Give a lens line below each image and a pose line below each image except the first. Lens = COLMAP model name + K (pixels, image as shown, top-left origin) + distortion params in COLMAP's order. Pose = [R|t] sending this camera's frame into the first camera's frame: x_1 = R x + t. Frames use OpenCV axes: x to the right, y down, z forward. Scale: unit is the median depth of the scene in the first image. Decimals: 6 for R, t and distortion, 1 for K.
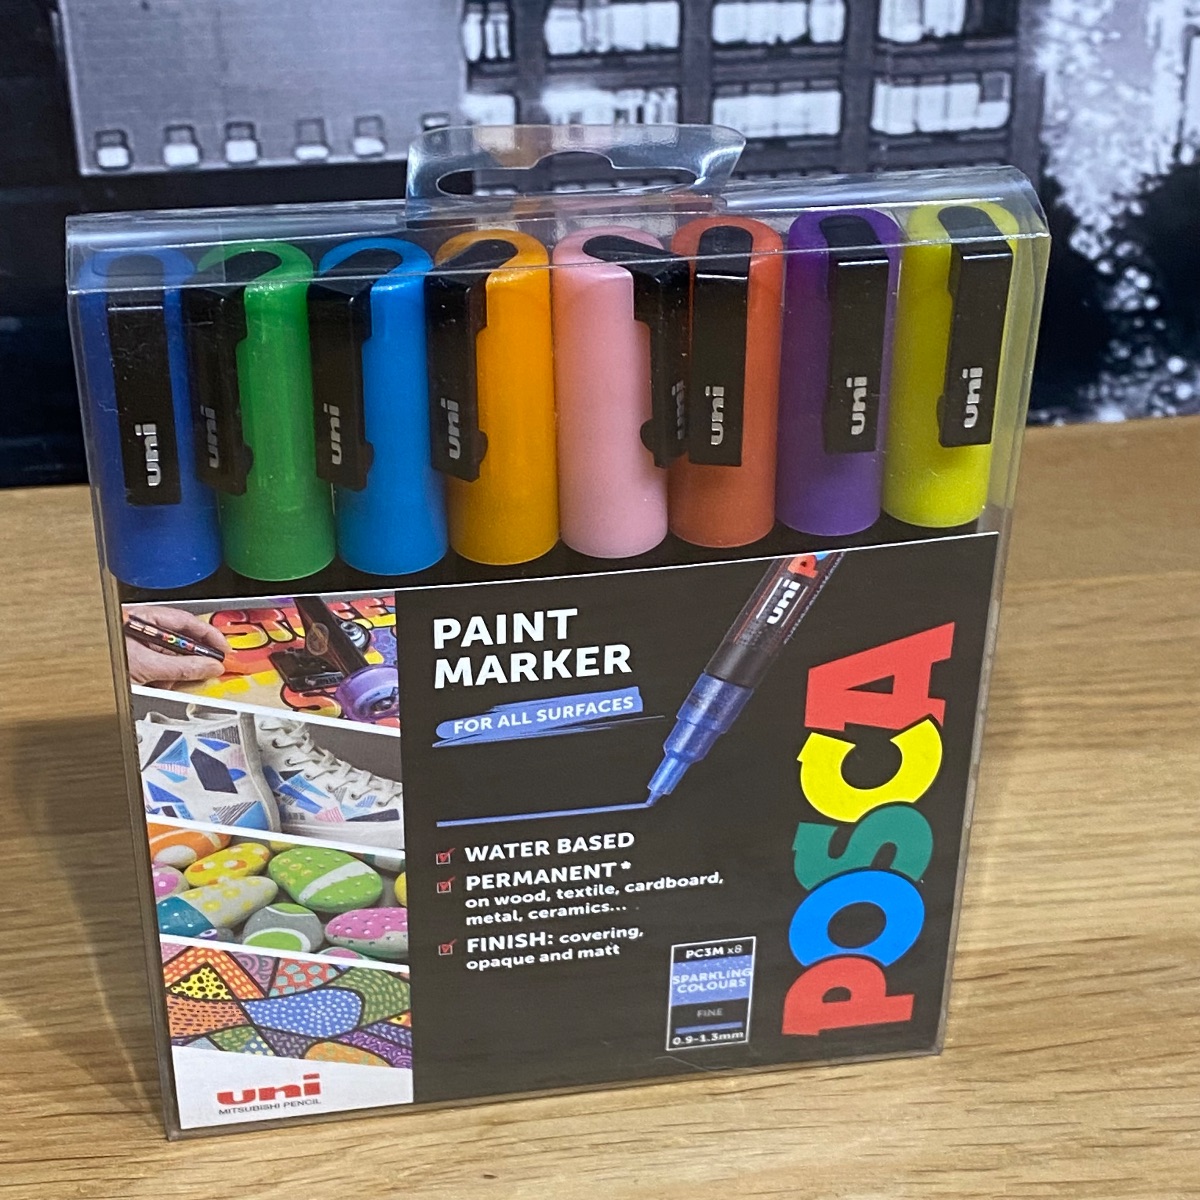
lens RADIAL K [[2471.0, 0, 602.8], [0, 2471.0, 634.9], [0, 0, 1]] dist [0.150485, 0.000000]
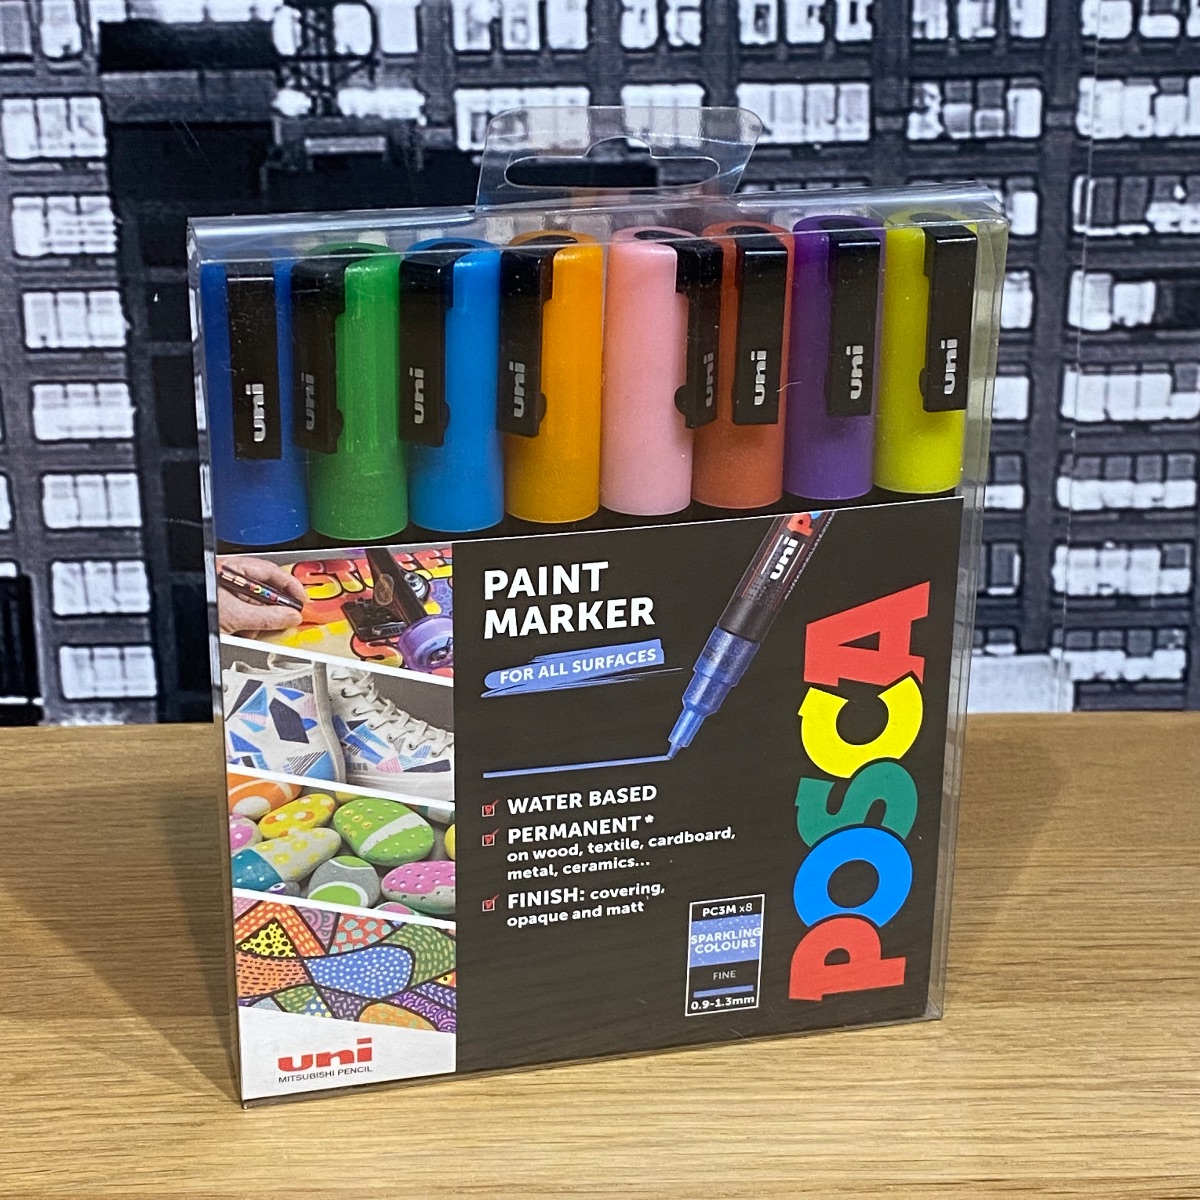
lens RADIAL K [[2471.0, 0, 592.6], [0, 2471.0, 589.9], [0, 0, 1]] dist [0.150485, 0.000000]
pose [[0.997730, -0.029166, 0.060705, -0.083149], [0.040644, 0.979477, -0.197414, 0.216890], [-0.053702, 0.199433, 0.978439, -0.114112]]
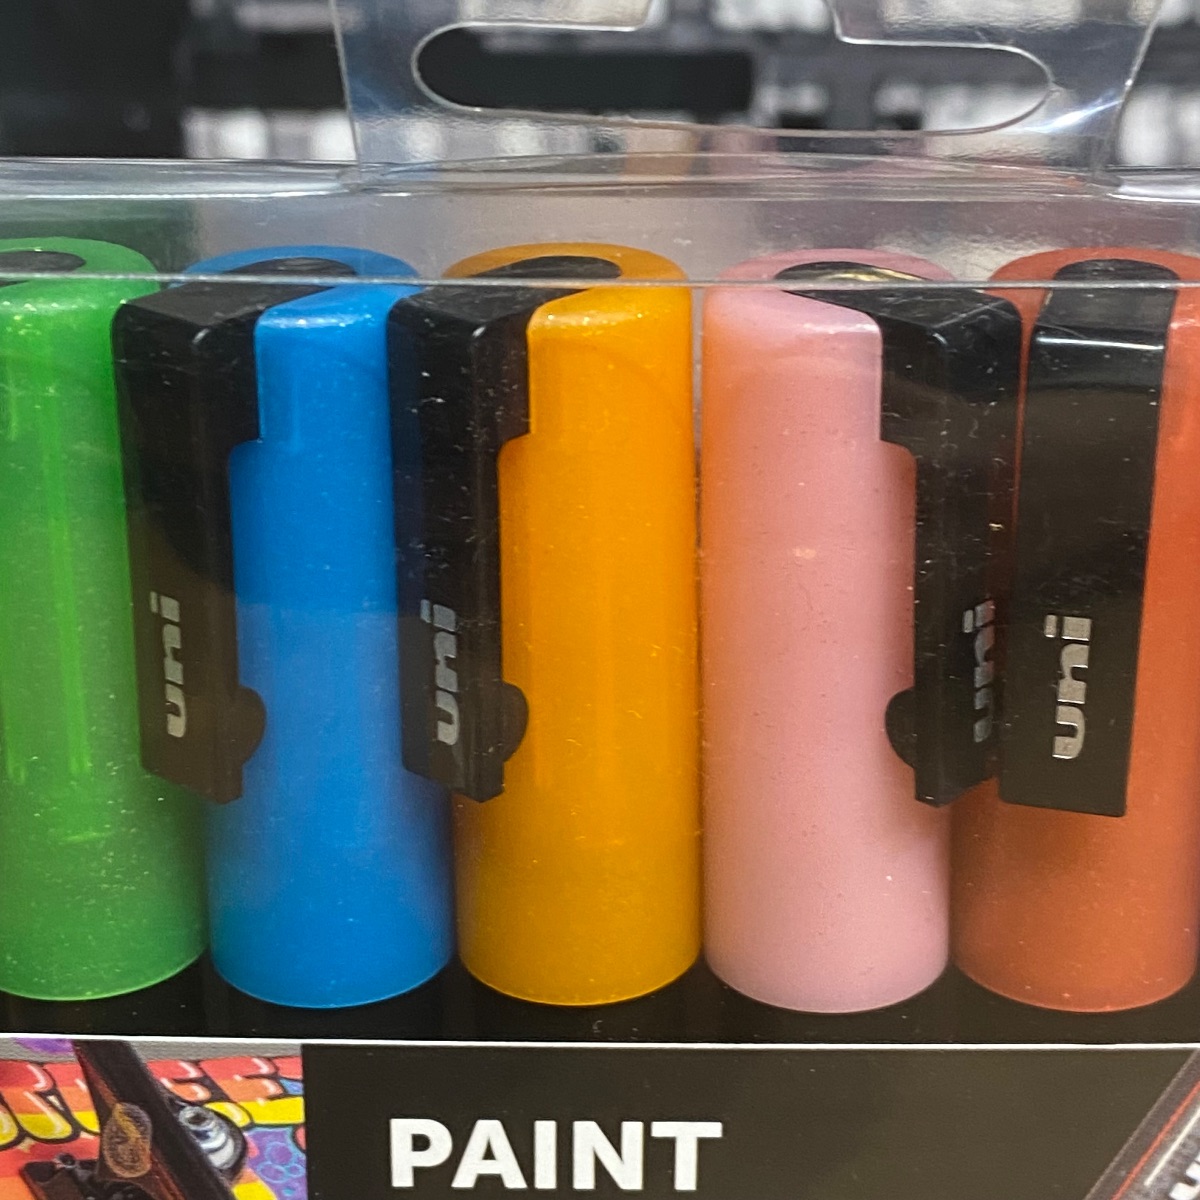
lens RADIAL K [[2466.7, 0, 596.7], [0, 2466.7, 635.2], [0, 0, 1]] dist [0.126046, 0.000000]
pose [[0.984987, 0.060672, -0.161617, 0.031466], [-0.090089, 0.979268, -0.181434, -0.012751], [0.147258, 0.193270, 0.970032, 0.529700]]
